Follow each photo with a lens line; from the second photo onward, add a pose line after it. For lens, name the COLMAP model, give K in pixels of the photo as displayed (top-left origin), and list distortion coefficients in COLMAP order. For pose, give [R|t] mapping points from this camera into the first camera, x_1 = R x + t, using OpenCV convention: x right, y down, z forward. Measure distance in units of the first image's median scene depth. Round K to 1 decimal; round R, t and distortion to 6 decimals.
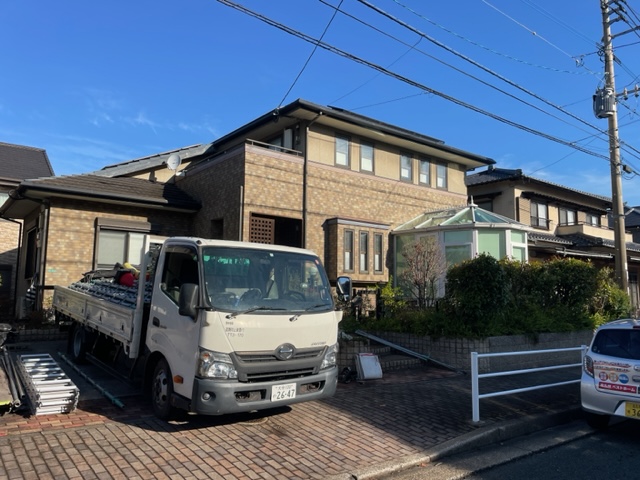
lens RADIAL K [[488.4, 0, 320.0], [0, 488.4, 240.0], [0, 0, 1]] dist [0.101270, -0.155113]
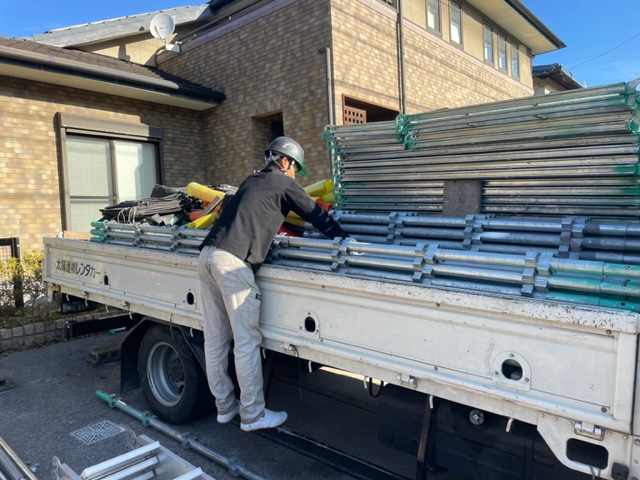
lens RADIAL K [[488.4, 0, 320.0], [0, 488.4, 240.0], [0, 0, 1]] dist [0.101270, -0.155113]
pose [[0.978002, -0.068516, 0.197020, -0.271006], [0.041394, 0.989479, 0.138625, 0.029614], [-0.204445, -0.127420, 0.970549, 0.366117]]
